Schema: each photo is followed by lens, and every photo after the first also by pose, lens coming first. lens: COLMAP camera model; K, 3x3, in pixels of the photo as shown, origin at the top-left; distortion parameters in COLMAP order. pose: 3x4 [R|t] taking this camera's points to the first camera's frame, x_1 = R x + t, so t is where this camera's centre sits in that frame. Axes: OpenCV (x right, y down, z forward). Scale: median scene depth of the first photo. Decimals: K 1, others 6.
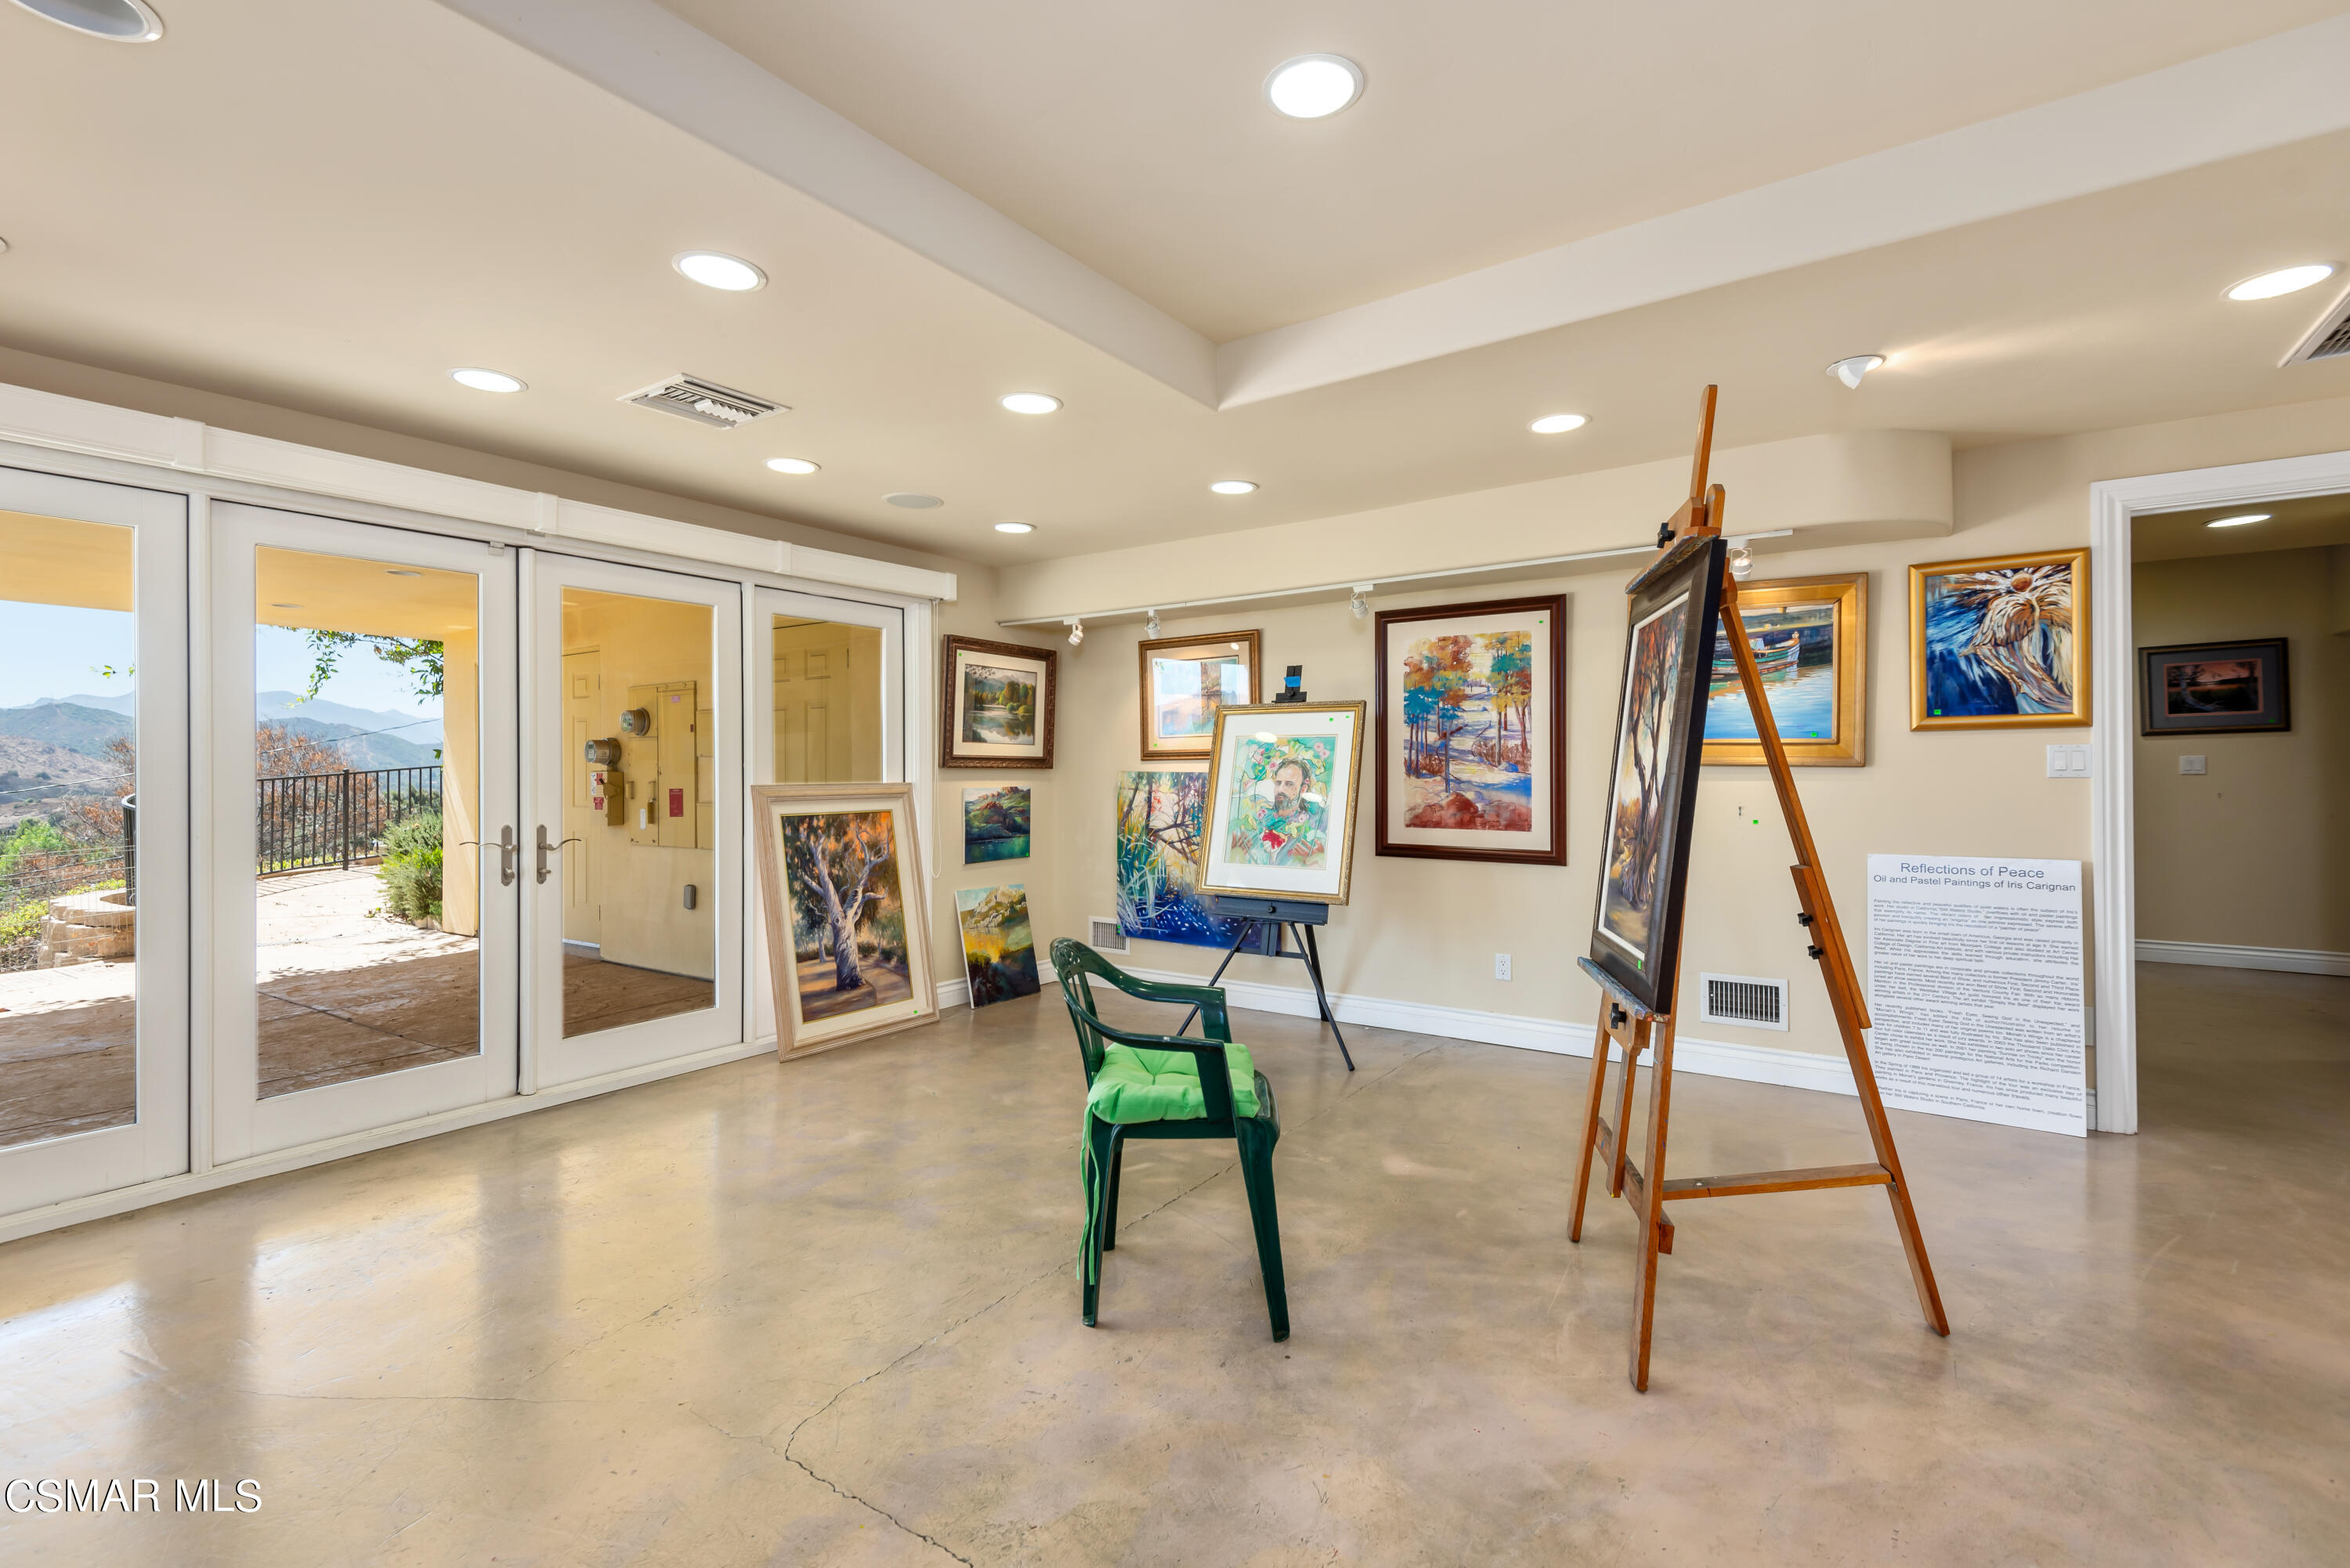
lens RADIAL K [[1051.2, 0, 1173.9], [0, 1051.2, 770.2], [0, 0, 1]] dist [0.001241, -0.000482]
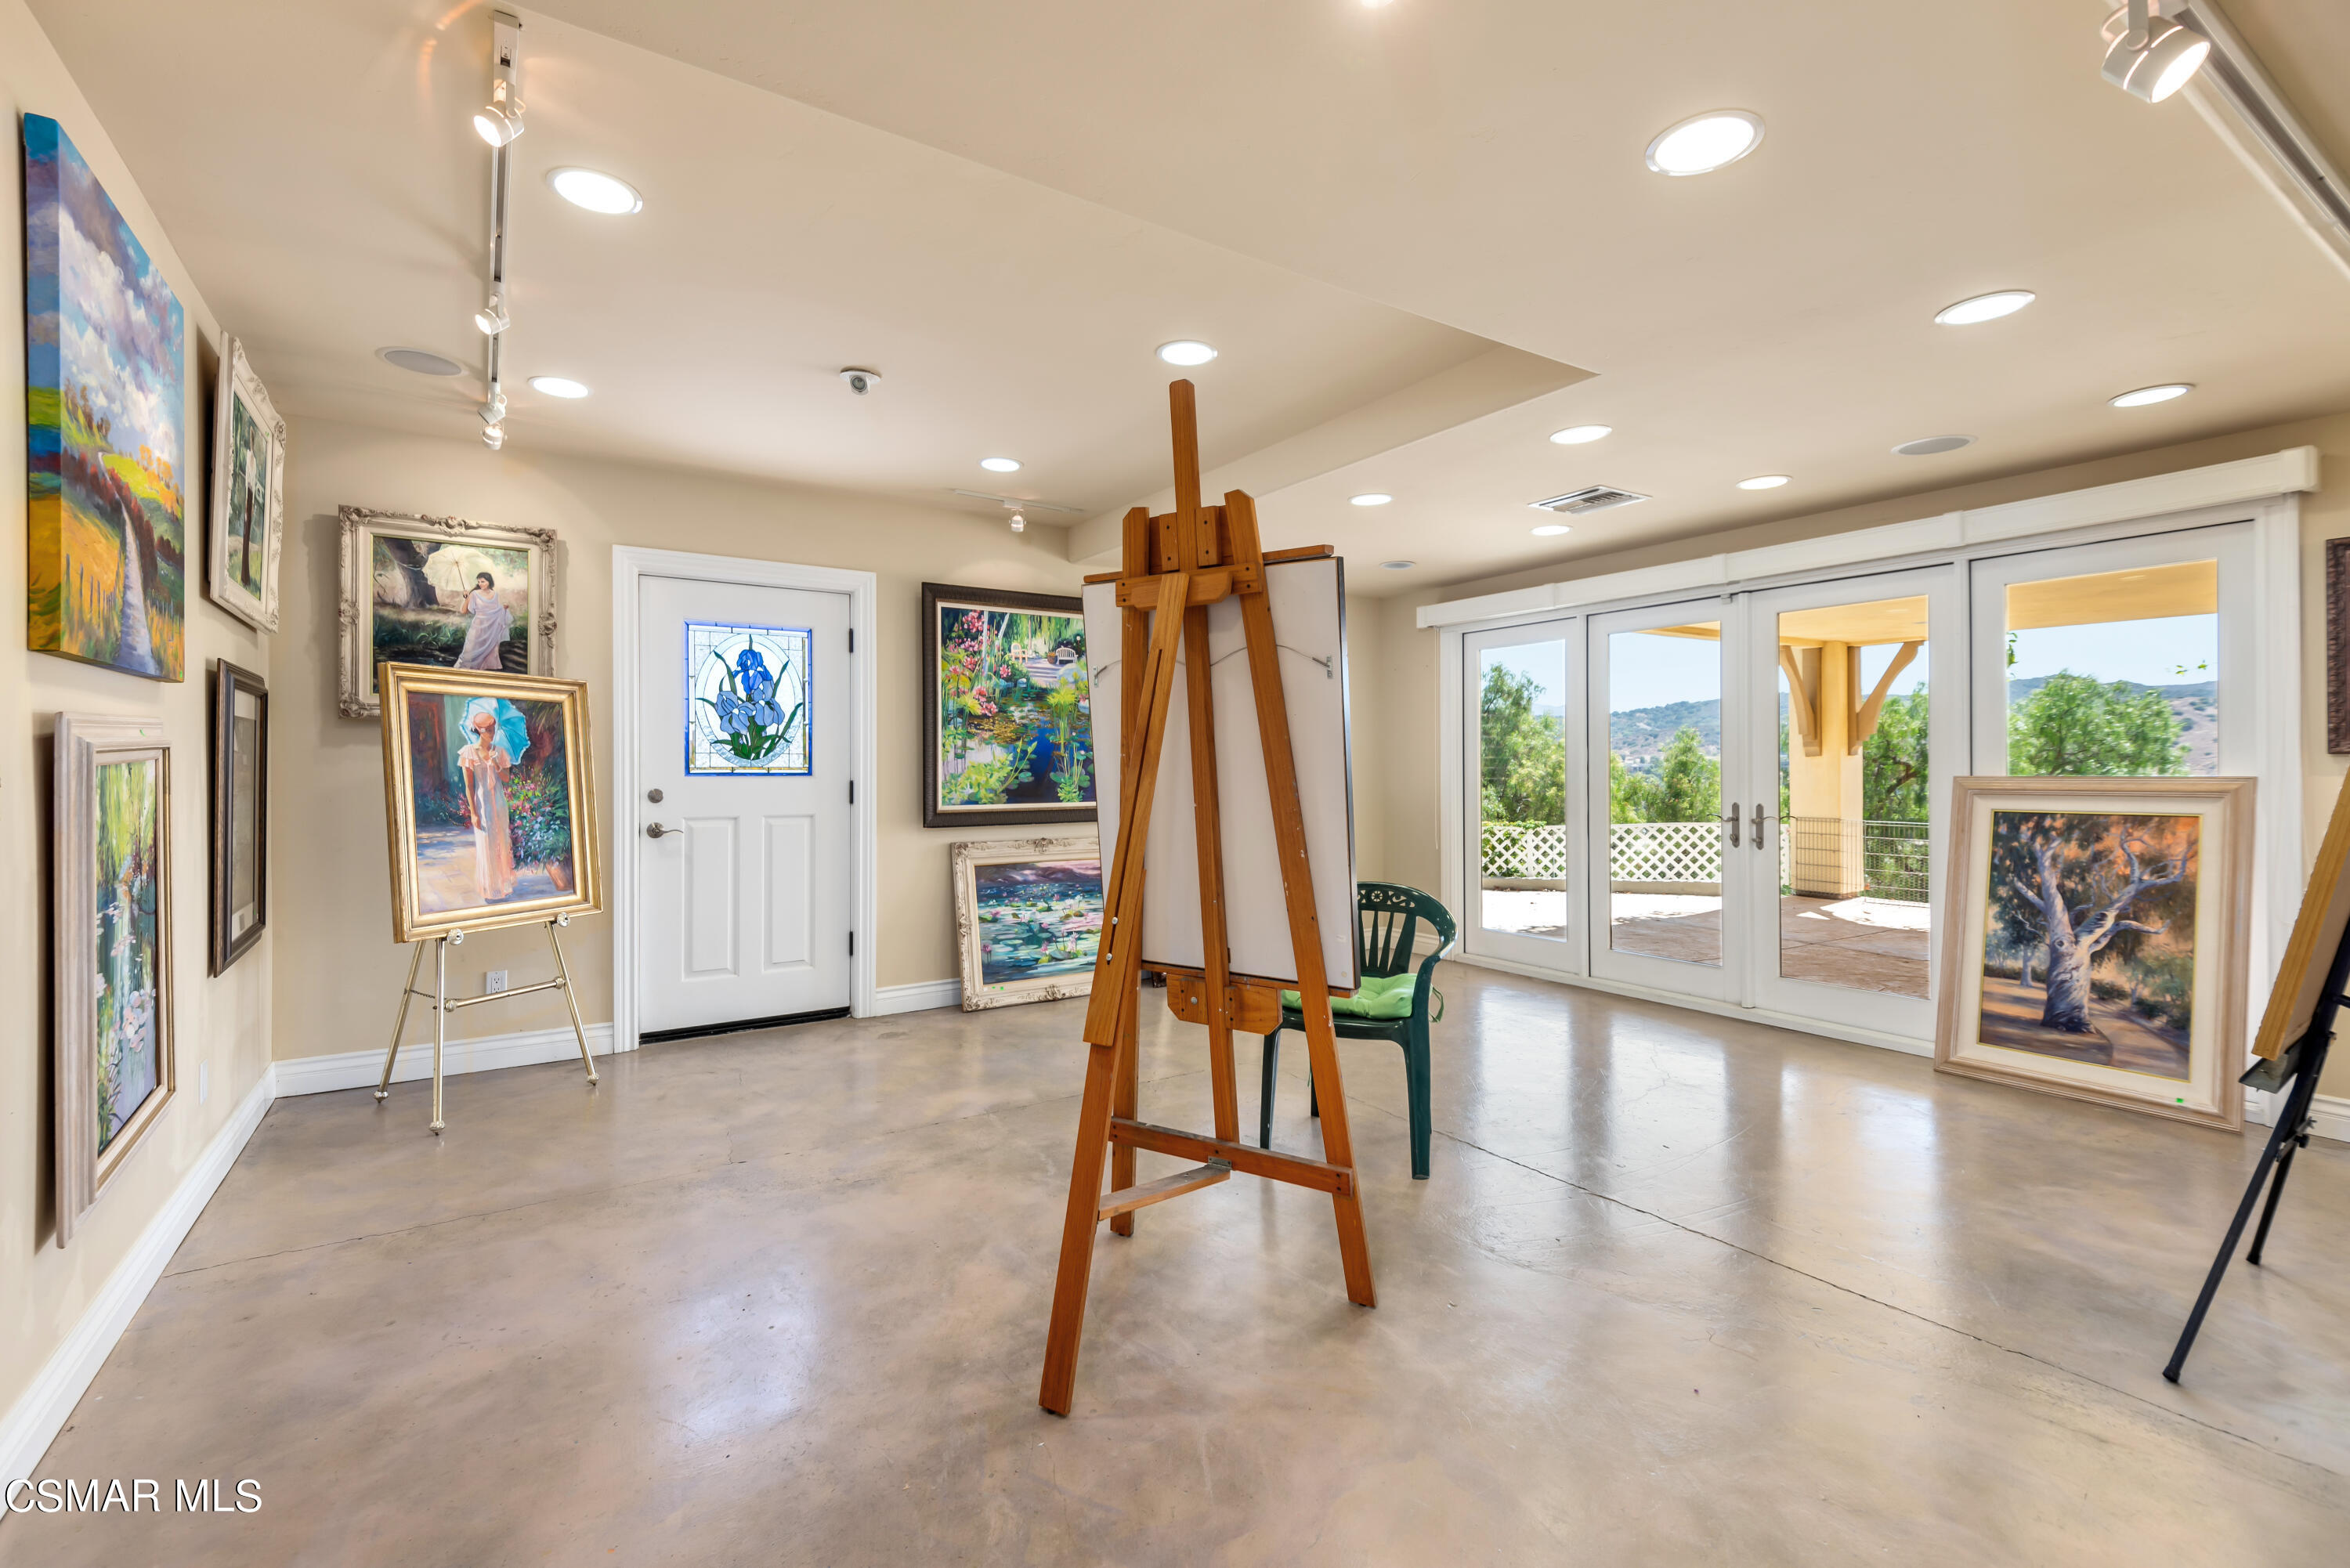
lens RADIAL K [[1051.2, 0, 1173.9], [0, 1051.2, 770.2], [0, 0, 1]] dist [0.001241, -0.000482]
pose [[-0.372029, 0.000889, -0.928221, 0.690502], [-0.003105, 0.999993, 0.002202, 0.008503], [0.928216, 0.003701, -0.372024, 0.658558]]
